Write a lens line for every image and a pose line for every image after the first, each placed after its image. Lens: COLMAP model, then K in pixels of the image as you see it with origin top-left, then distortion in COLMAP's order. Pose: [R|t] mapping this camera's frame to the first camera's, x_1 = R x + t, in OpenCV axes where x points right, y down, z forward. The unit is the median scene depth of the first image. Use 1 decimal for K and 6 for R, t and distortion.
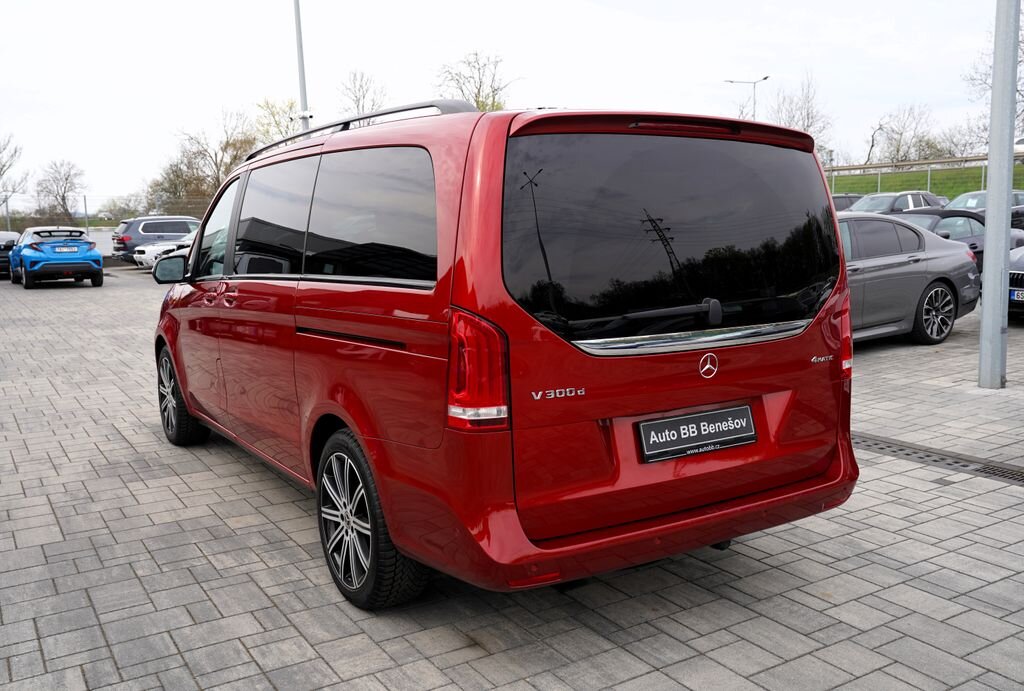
lens RADIAL K [[910.0, 0, 523.3], [0, 910.0, 345.1], [0, 0, 1]] dist [-0.043041, 0.107375]
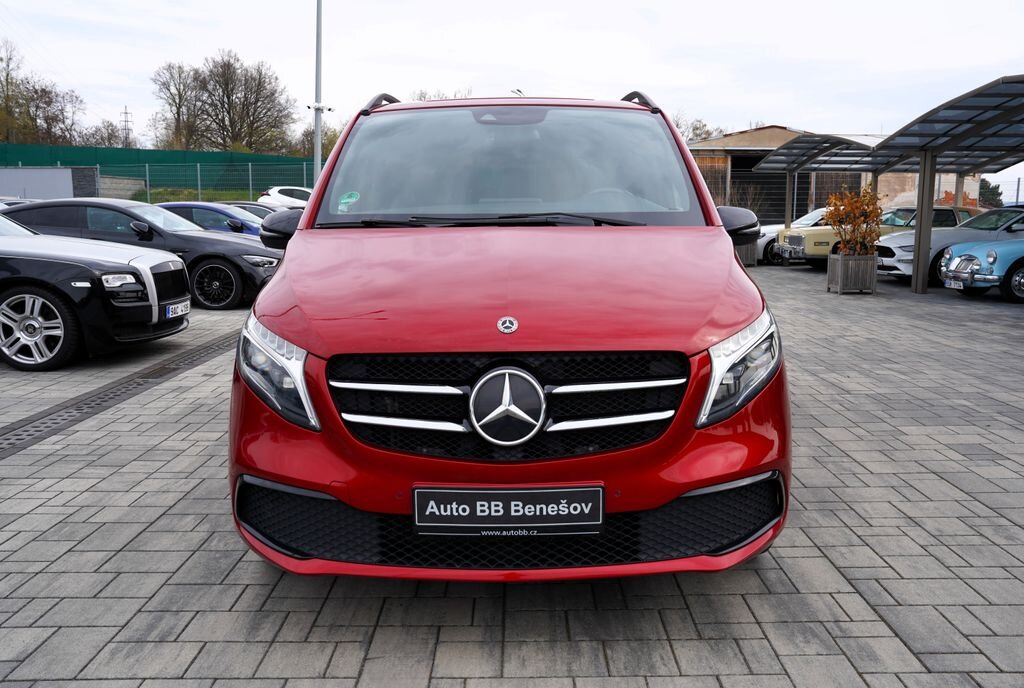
lens RADIAL K [[837.4, 0, 514.2], [0, 837.4, 340.6], [0, 0, 1]] dist [-0.087115, 0.131733]
pose [[-0.841105, -0.063747, 0.537103, -0.819756], [0.086235, 0.964523, 0.249519, -0.239734], [-0.533954, 0.256189, -0.805767, 2.253942]]
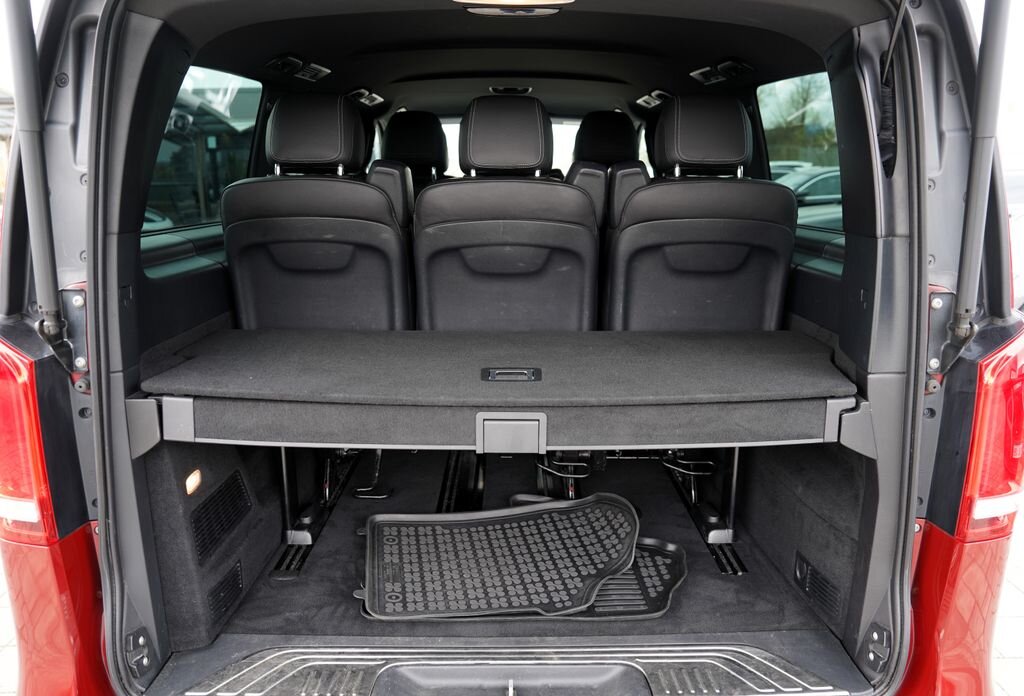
lens RADIAL K [[721.5, 0, 522.0], [0, 721.5, 337.1], [0, 0, 1]] dist [-0.127365, 0.121536]
pose [[0.852037, 0.131283, -0.506752, 0.285916], [-0.080308, 0.989364, 0.121284, -0.070201], [0.517285, -0.062642, 0.853518, 0.540574]]
